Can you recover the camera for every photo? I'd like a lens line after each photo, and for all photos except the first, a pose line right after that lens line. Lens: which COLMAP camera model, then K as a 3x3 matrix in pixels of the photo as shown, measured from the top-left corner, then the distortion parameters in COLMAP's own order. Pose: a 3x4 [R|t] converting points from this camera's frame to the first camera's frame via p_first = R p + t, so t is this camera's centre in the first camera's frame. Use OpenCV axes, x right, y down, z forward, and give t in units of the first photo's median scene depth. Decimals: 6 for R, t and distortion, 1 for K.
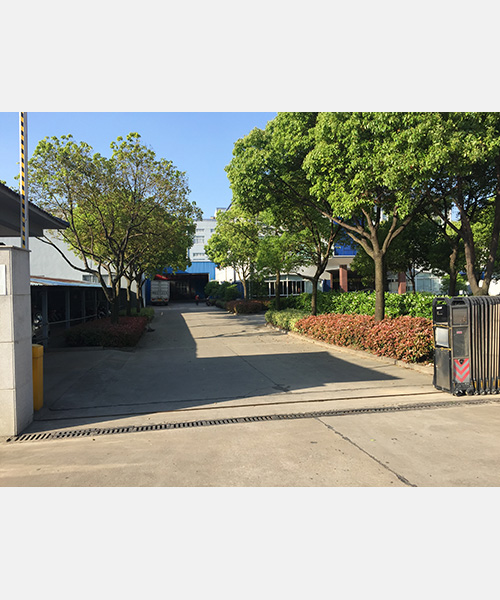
lens RADIAL K [[430.5, 0, 250.0], [0, 430.5, 300.0], [0, 0, 1]] dist [0.048364, -0.000578]
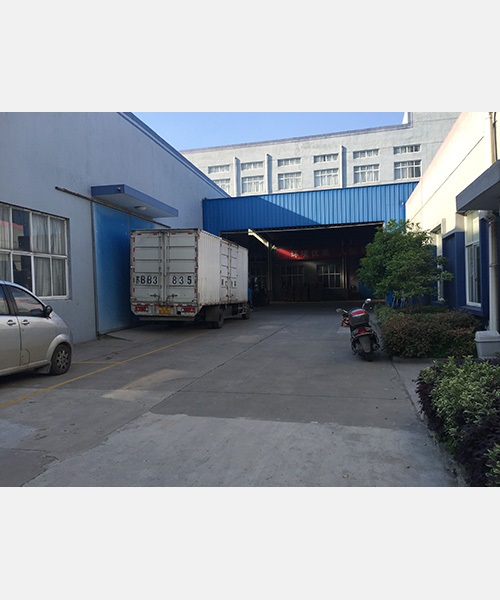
lens RADIAL K [[430.5, 0, 250.0], [0, 430.5, 300.0], [0, 0, 1]] dist [0.048364, -0.000578]
pose [[0.916190, 0.007654, -0.400670, -0.060715], [-0.003524, 0.999933, 0.011044, -0.007533], [0.400728, -0.008707, 0.916156, 0.709650]]
